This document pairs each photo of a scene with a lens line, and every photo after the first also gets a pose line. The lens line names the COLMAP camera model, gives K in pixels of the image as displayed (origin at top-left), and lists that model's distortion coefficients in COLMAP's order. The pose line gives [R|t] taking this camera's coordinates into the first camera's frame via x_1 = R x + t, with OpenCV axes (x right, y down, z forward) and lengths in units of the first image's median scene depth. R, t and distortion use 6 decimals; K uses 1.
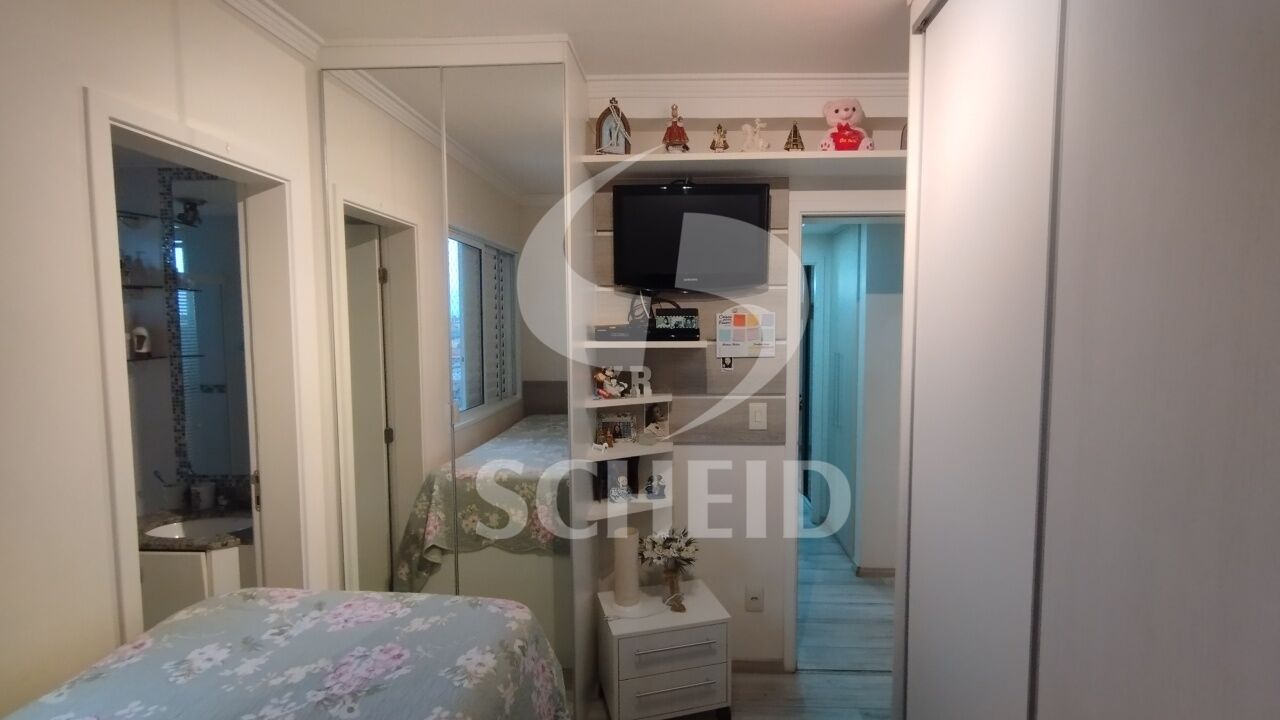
lens RADIAL K [[595.0, 0, 659.5], [0, 595.0, 366.6], [0, 0, 1]] dist [-0.002864, -0.001007]
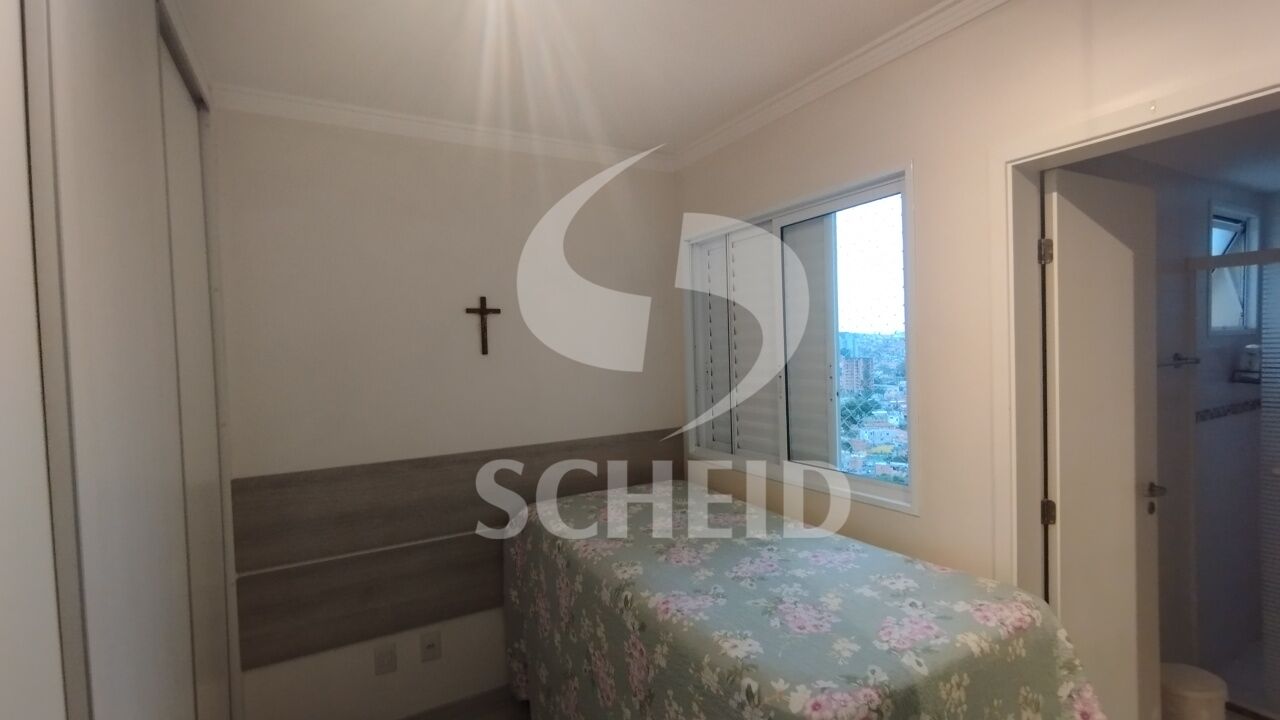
lens RADIAL K [[595.0, 0, 659.5], [0, 595.0, 366.6], [0, 0, 1]] dist [-0.002864, -0.001007]
pose [[-0.830877, 0.047973, -0.554385, 0.388238], [-0.003754, 0.995771, 0.091794, -0.110217], [0.556444, 0.078351, -0.827183, 1.747940]]
